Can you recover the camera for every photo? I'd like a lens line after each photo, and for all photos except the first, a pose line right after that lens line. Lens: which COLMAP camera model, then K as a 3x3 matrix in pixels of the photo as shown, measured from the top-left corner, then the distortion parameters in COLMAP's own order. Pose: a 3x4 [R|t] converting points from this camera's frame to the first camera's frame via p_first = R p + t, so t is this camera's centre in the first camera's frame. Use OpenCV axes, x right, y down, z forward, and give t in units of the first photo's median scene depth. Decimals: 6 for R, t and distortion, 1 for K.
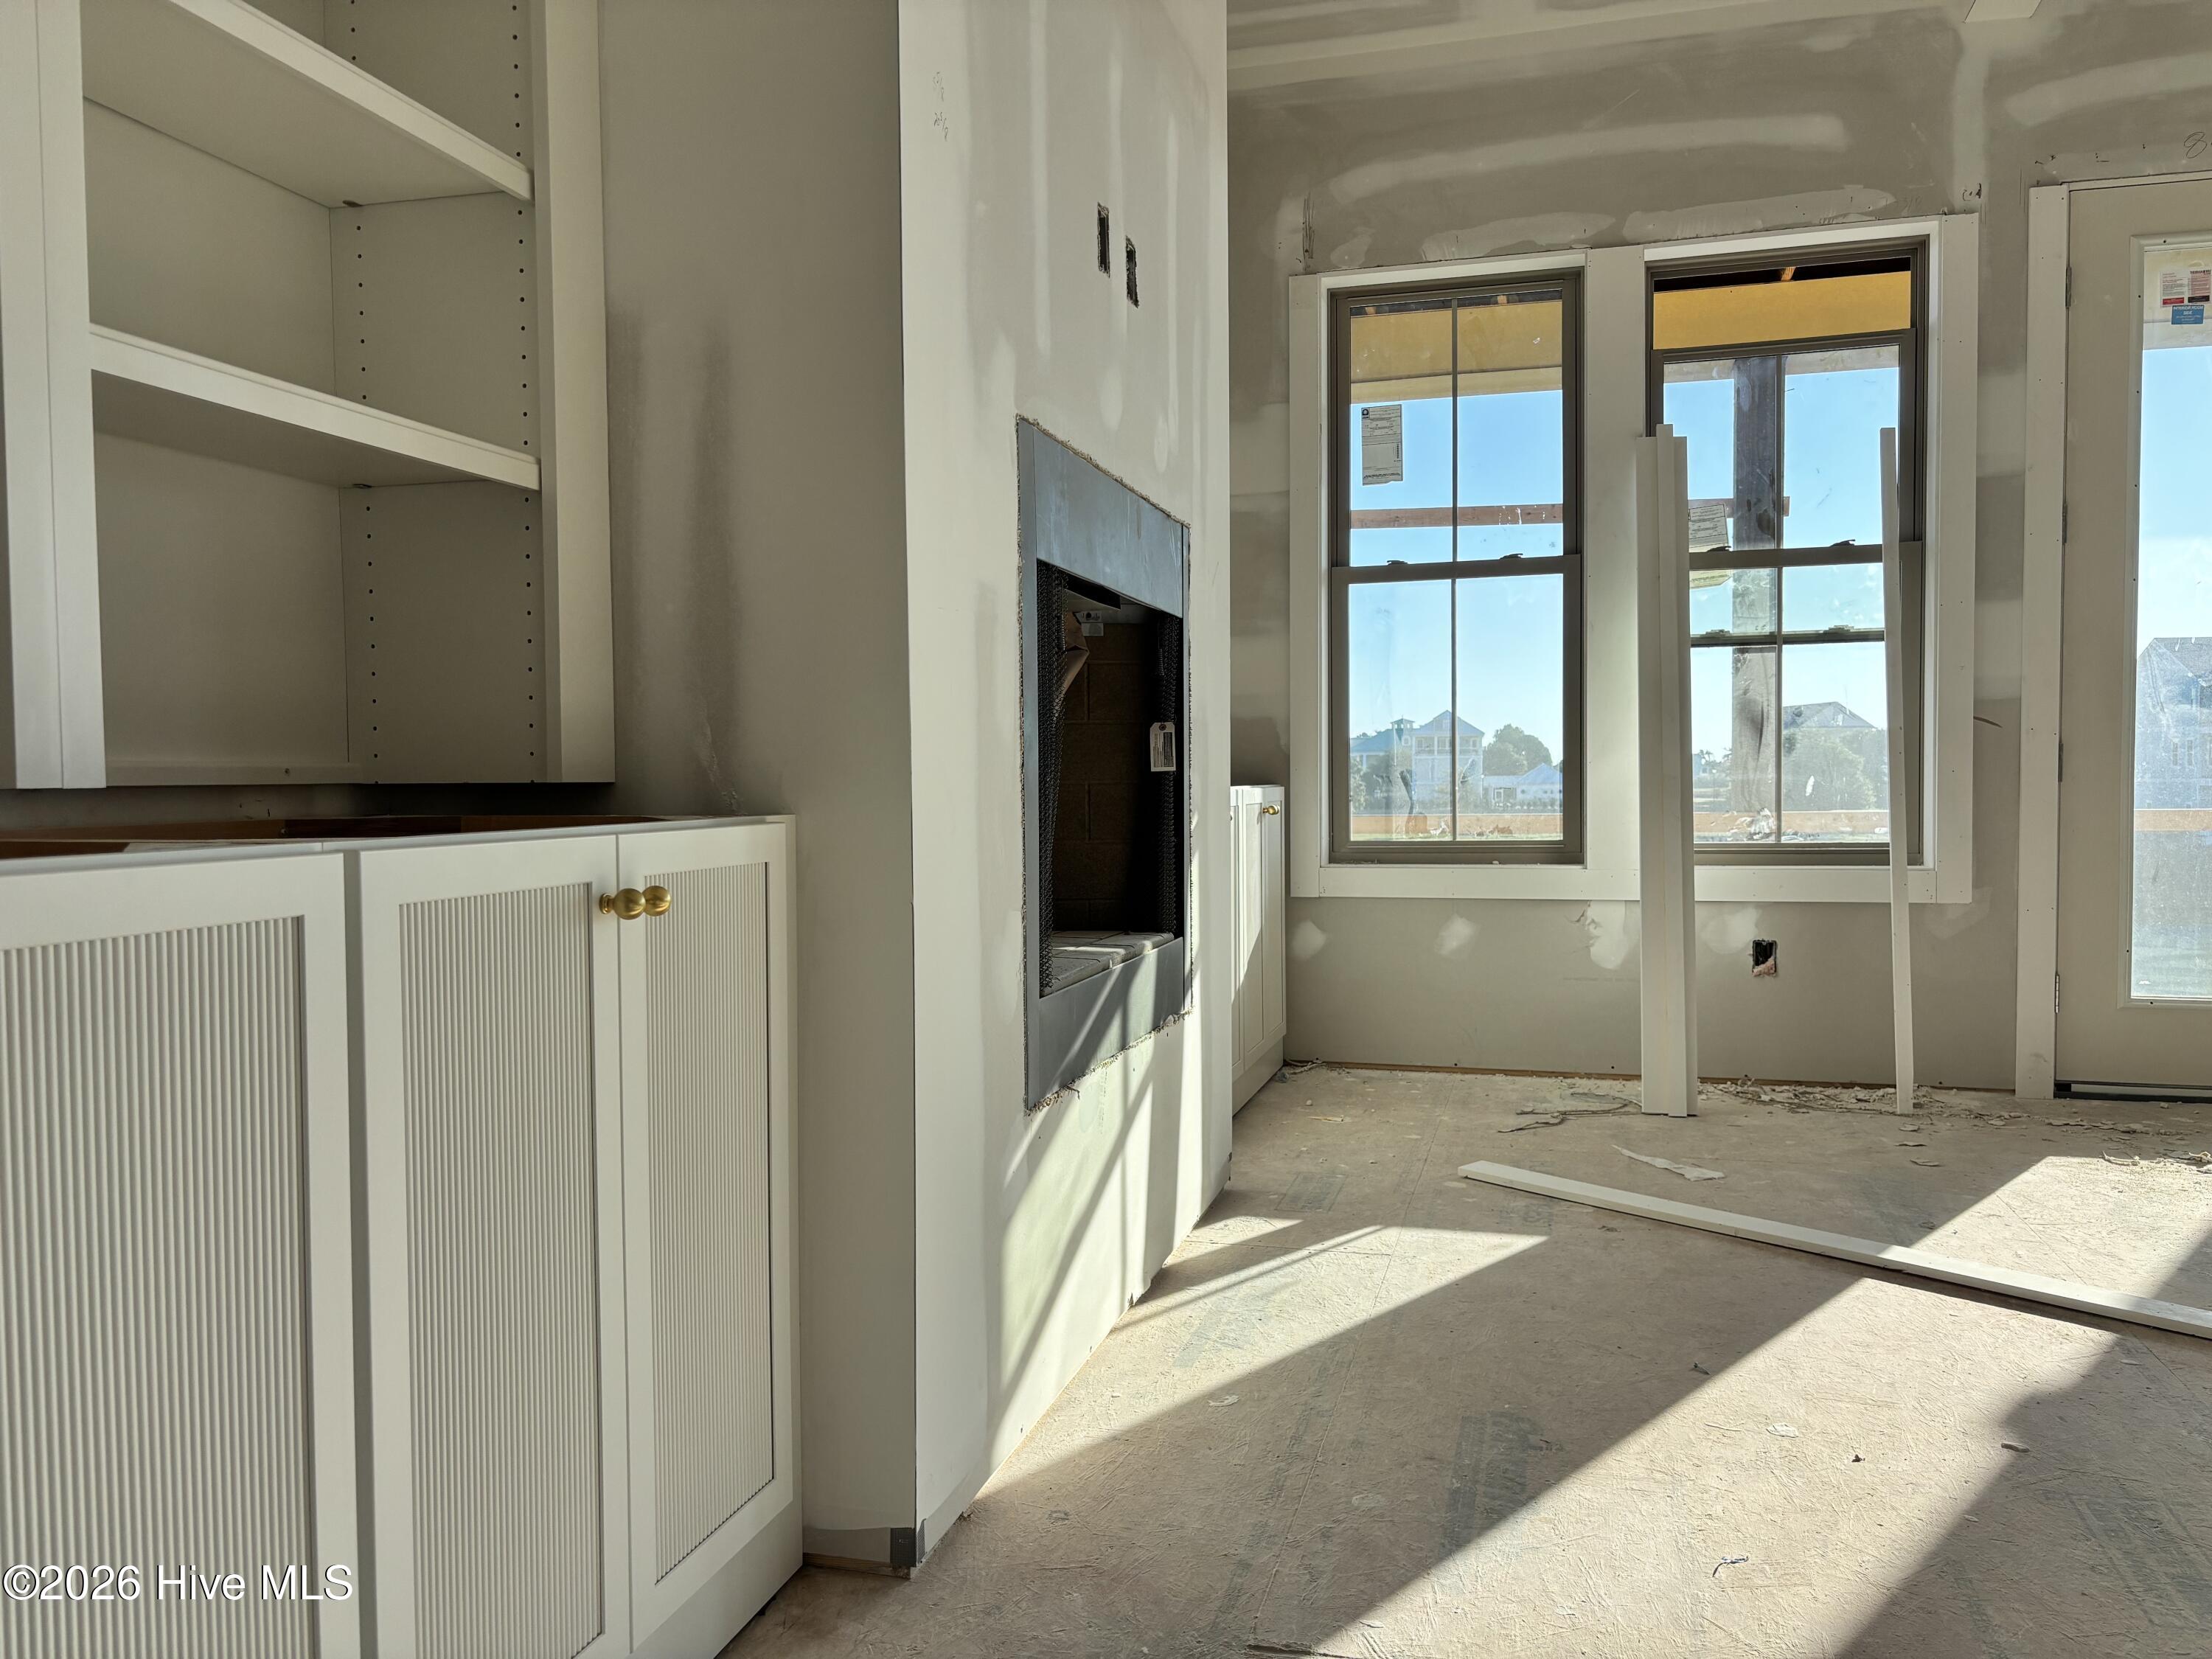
lens RADIAL K [[1677.8, 0, 1083.2], [0, 1677.8, 844.0], [0, 0, 1]] dist [-0.000080, -0.011383]
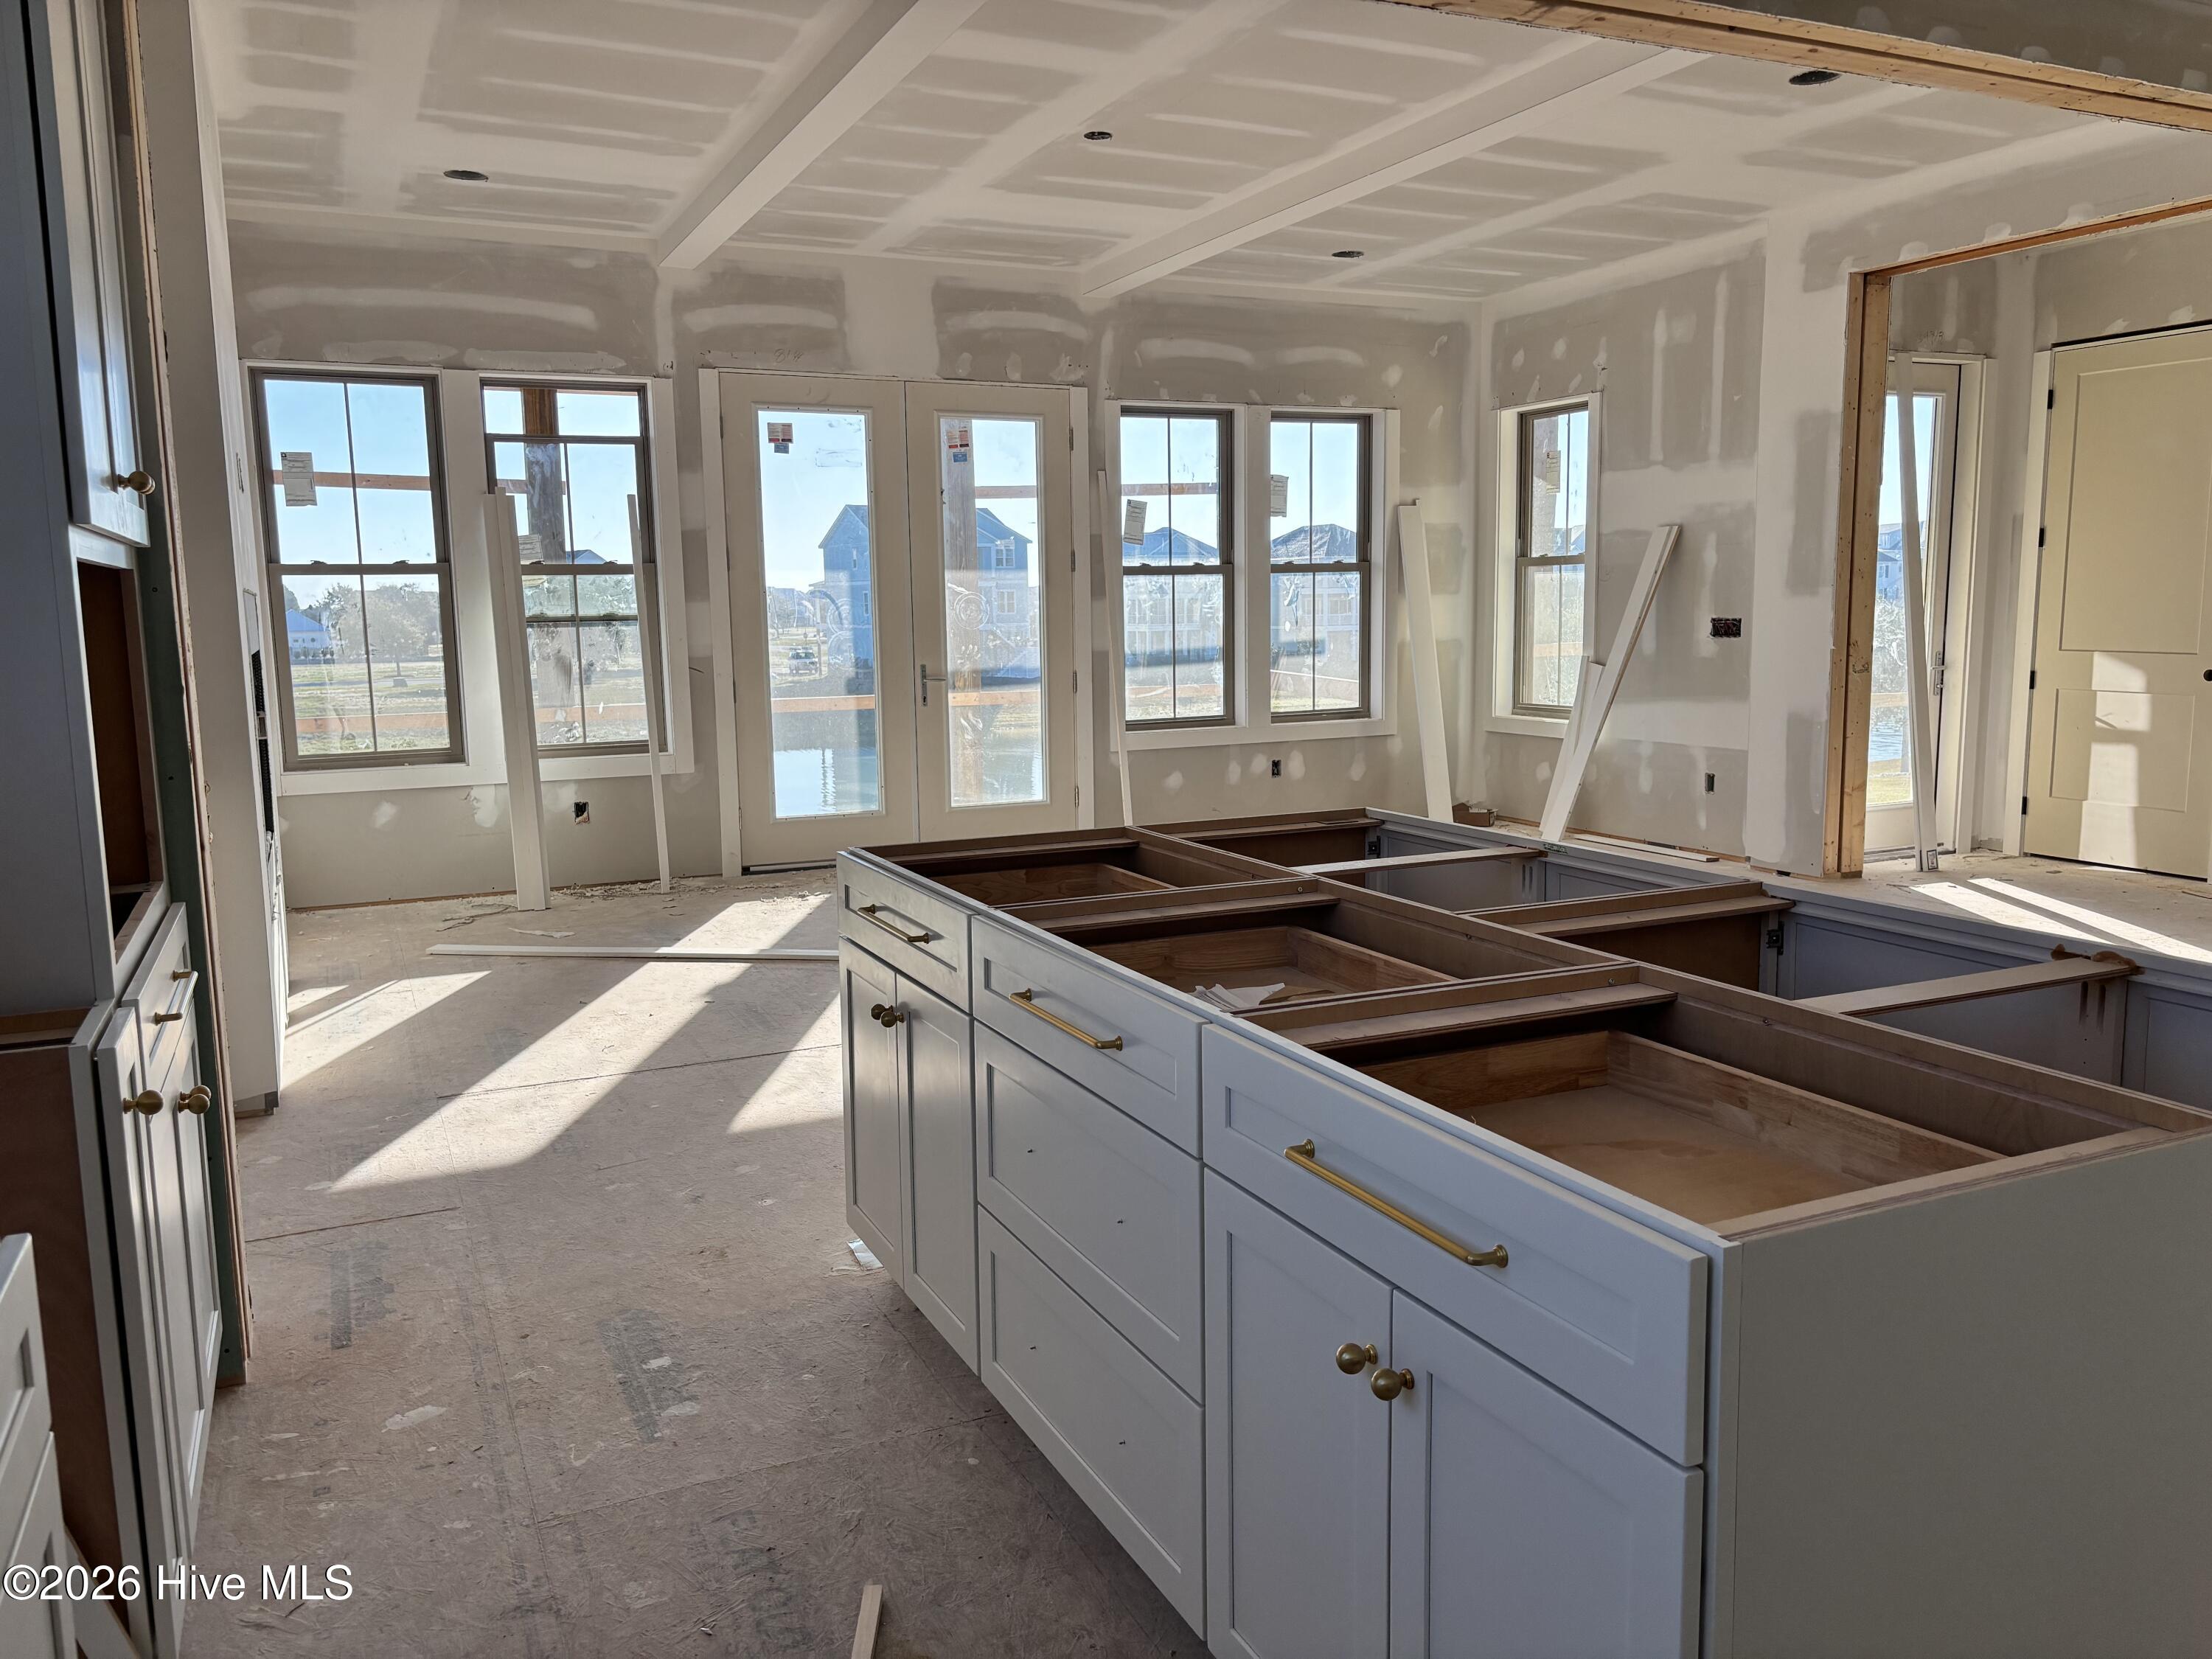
lens RADIAL K [[1657.4, 0, 1123.5], [0, 1657.4, 826.3], [0, 0, 1]] dist [0.047368, -0.041579]
pose [[0.747883, -0.088779, 0.657867, -0.291604], [0.035424, 0.994942, 0.093996, -0.056679], [-0.662885, -0.046994, 0.747245, -0.616381]]
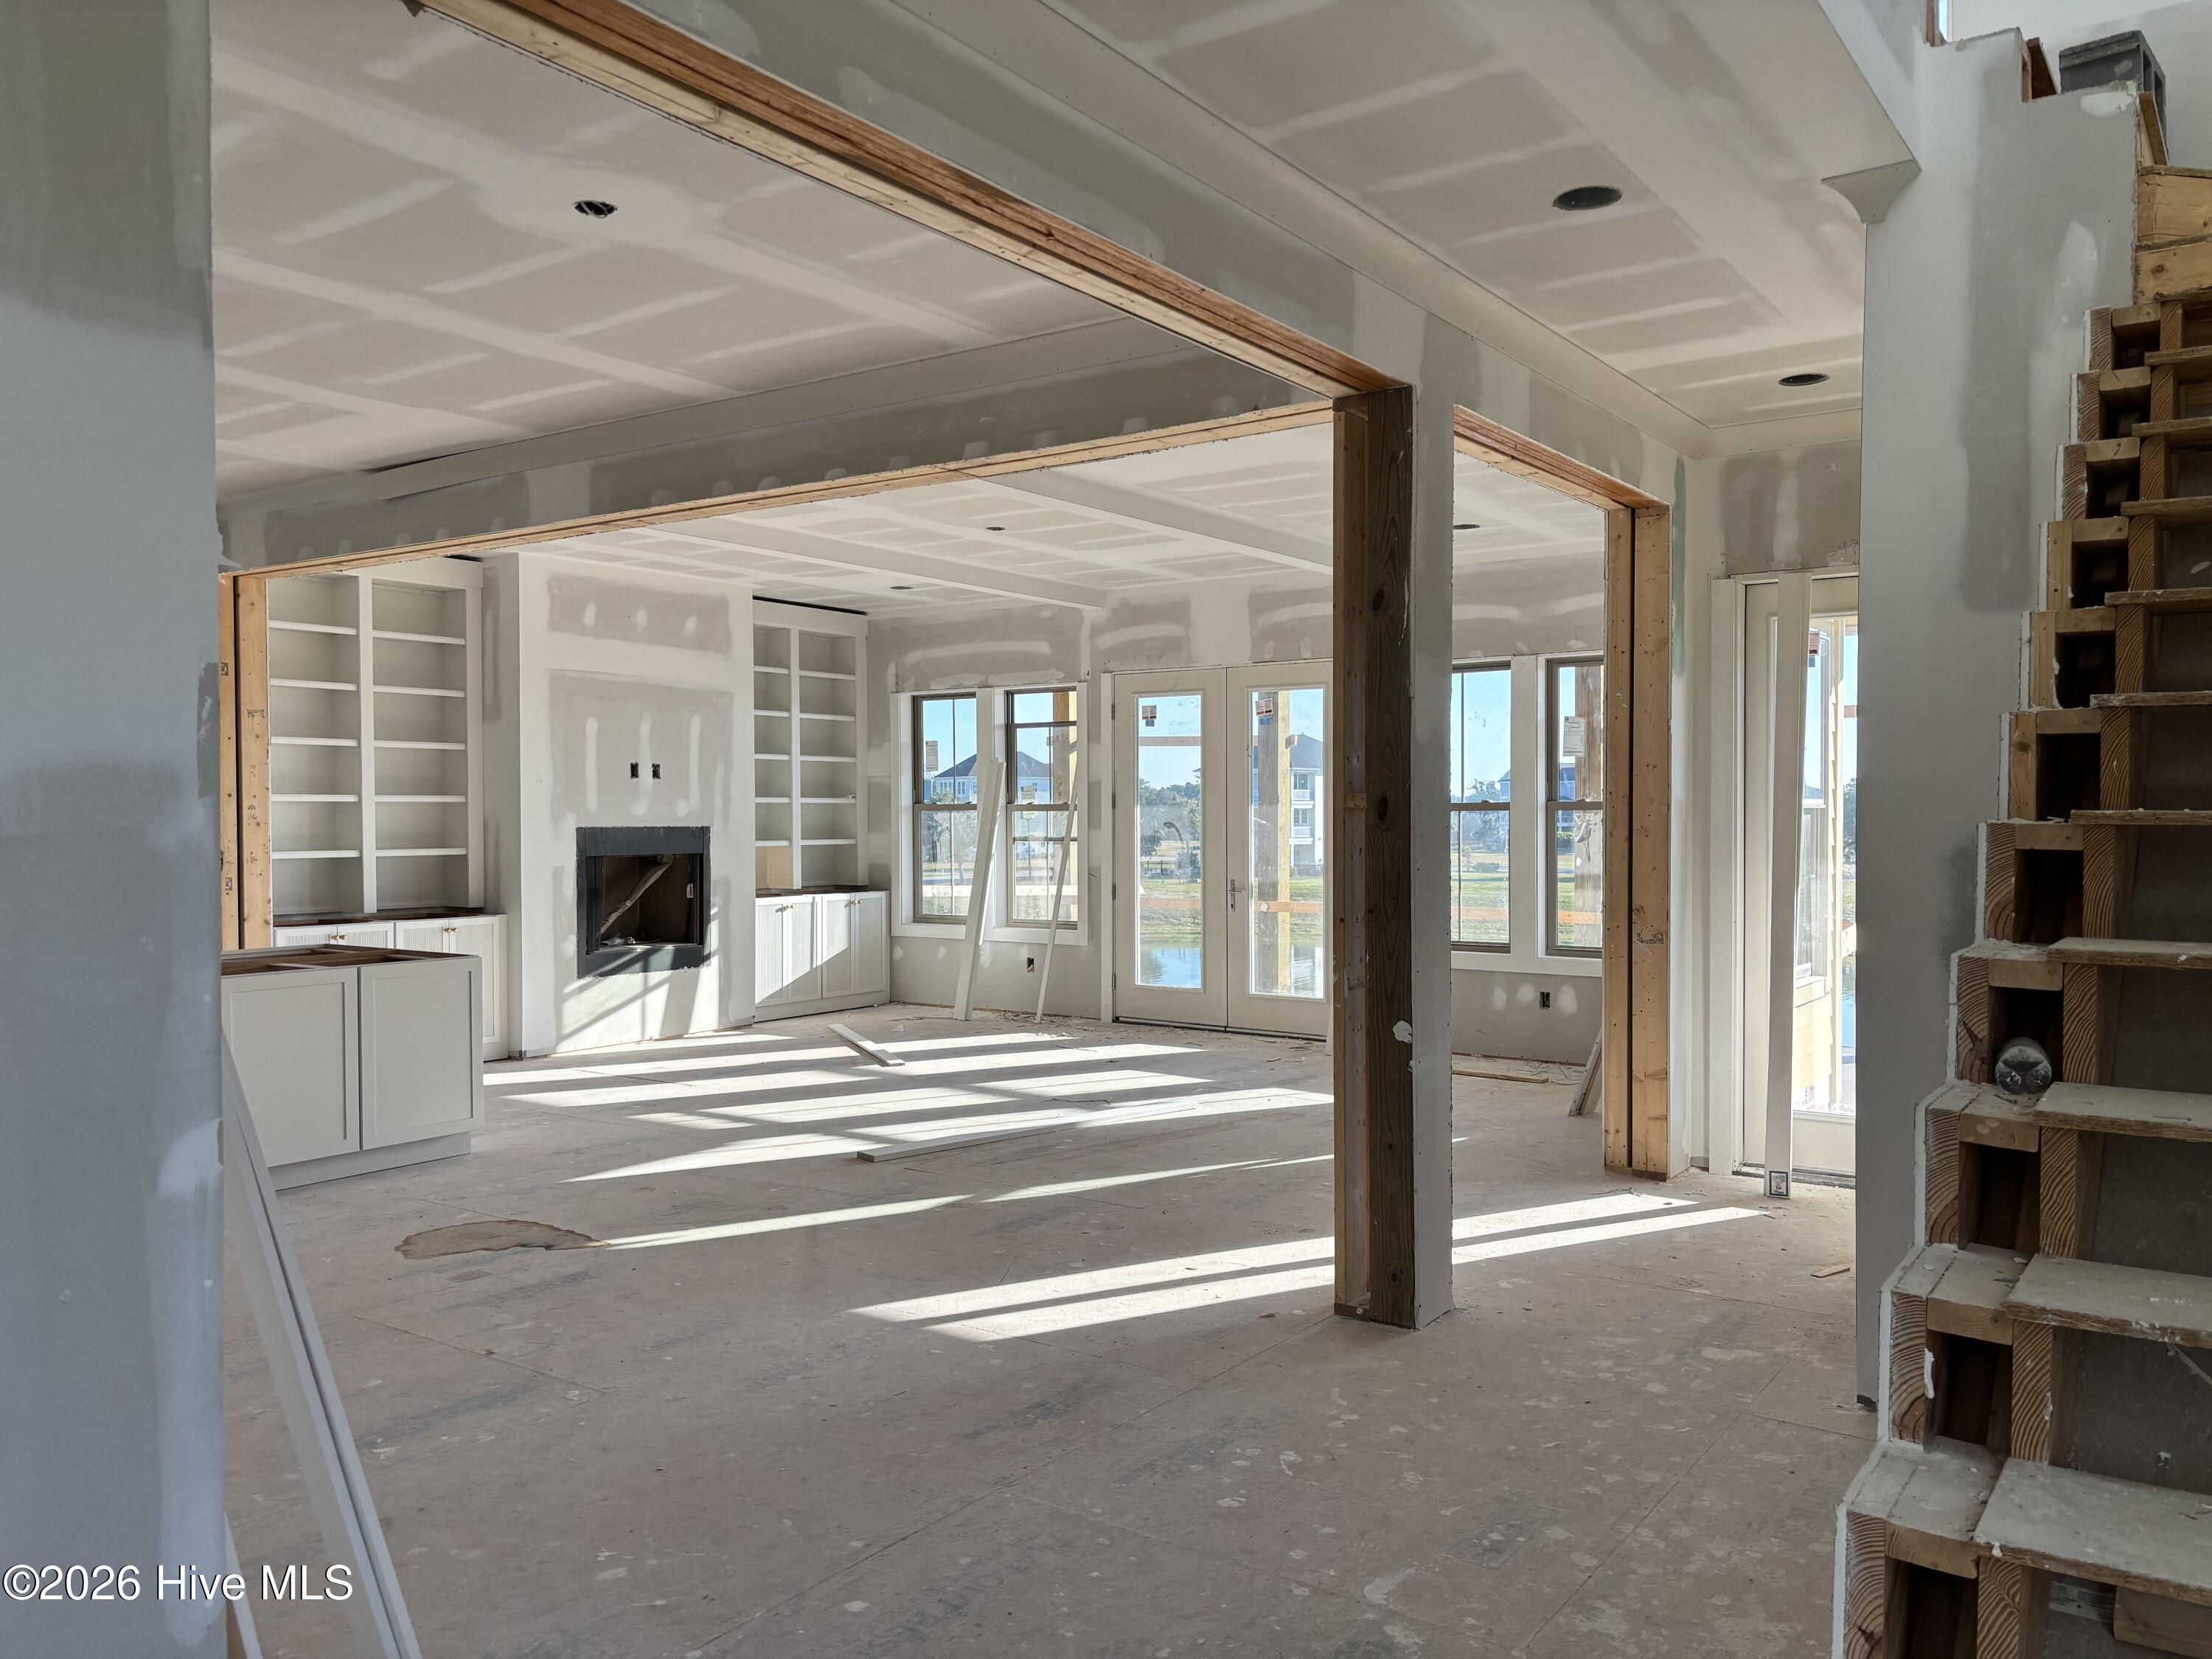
lens RADIAL K [[1675.3, 0, 1106.0], [0, 1675.3, 829.5], [0, 0, 1]] dist [0.129334, -0.168289]
pose [[0.944029, 0.012771, -0.329615, 1.383024], [-0.022033, 0.999460, -0.024377, -0.079931], [0.329126, 0.030275, 0.943801, -1.412256]]
